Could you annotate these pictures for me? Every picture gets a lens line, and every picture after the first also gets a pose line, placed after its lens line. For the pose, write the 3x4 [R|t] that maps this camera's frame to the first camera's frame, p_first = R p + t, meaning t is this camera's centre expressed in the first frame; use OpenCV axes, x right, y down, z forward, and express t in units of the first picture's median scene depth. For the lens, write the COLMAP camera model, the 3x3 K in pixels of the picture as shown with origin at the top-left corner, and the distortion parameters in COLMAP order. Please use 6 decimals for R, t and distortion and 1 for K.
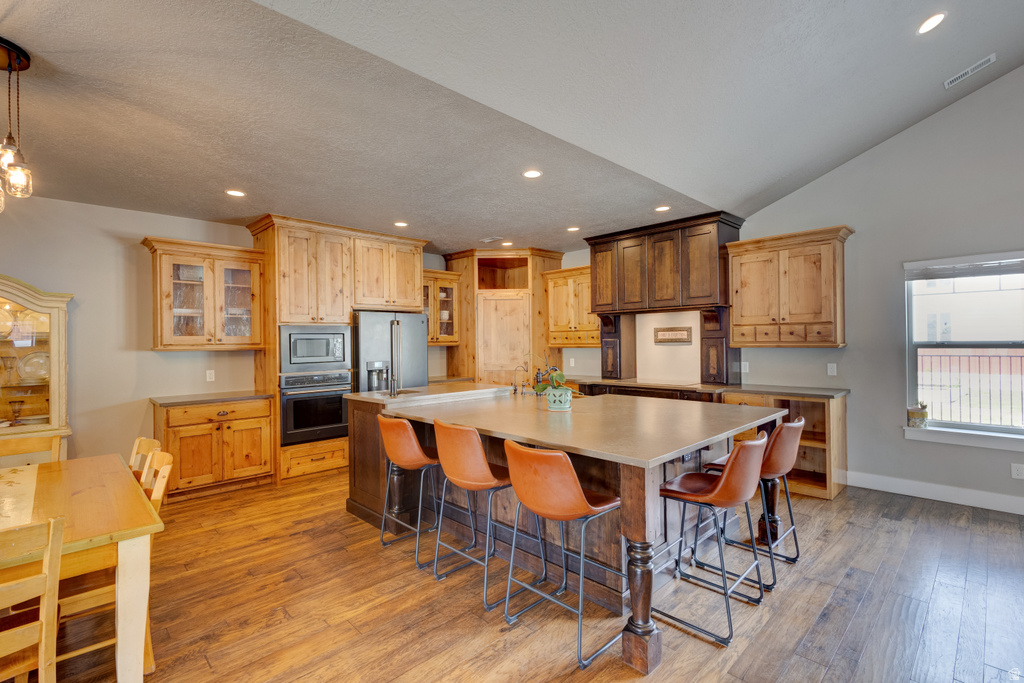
lens RADIAL K [[467.4, 0, 511.0], [0, 467.4, 339.8], [0, 0, 1]] dist [0.008424, -0.000210]
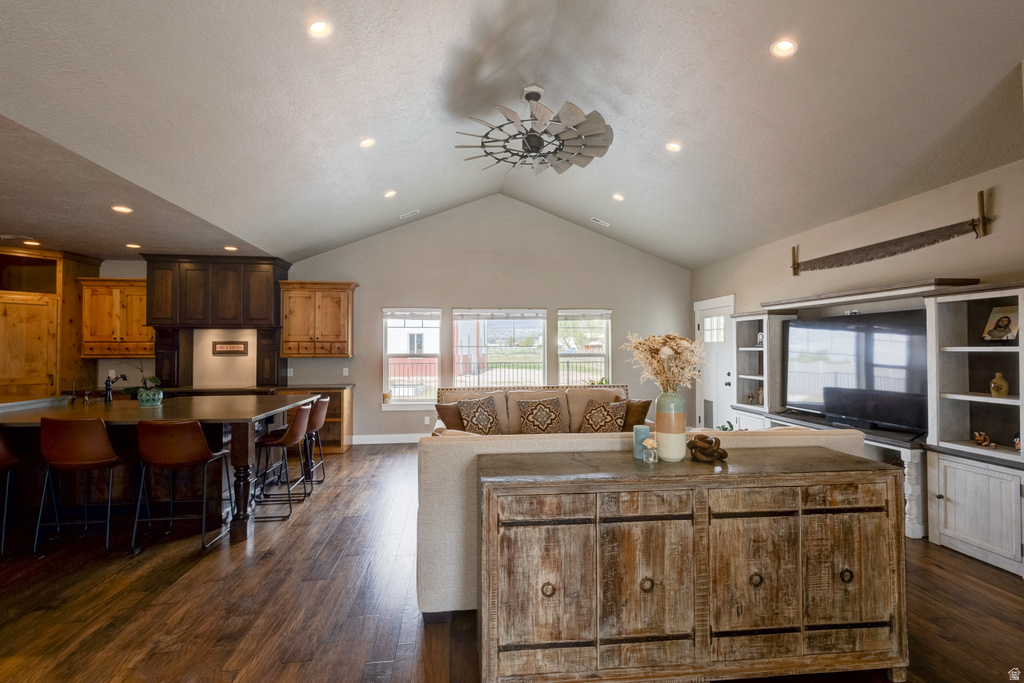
lens RADIAL K [[475.1, 0, 512.0], [0, 475.1, 341.5], [0, 0, 1]] dist [0.008363, 0.000245]
pose [[0.601783, 0.026397, 0.798224, -0.228423], [-0.009035, 0.999615, -0.026245, -0.000510], [-0.798609, 0.008582, 0.601789, -0.362758]]
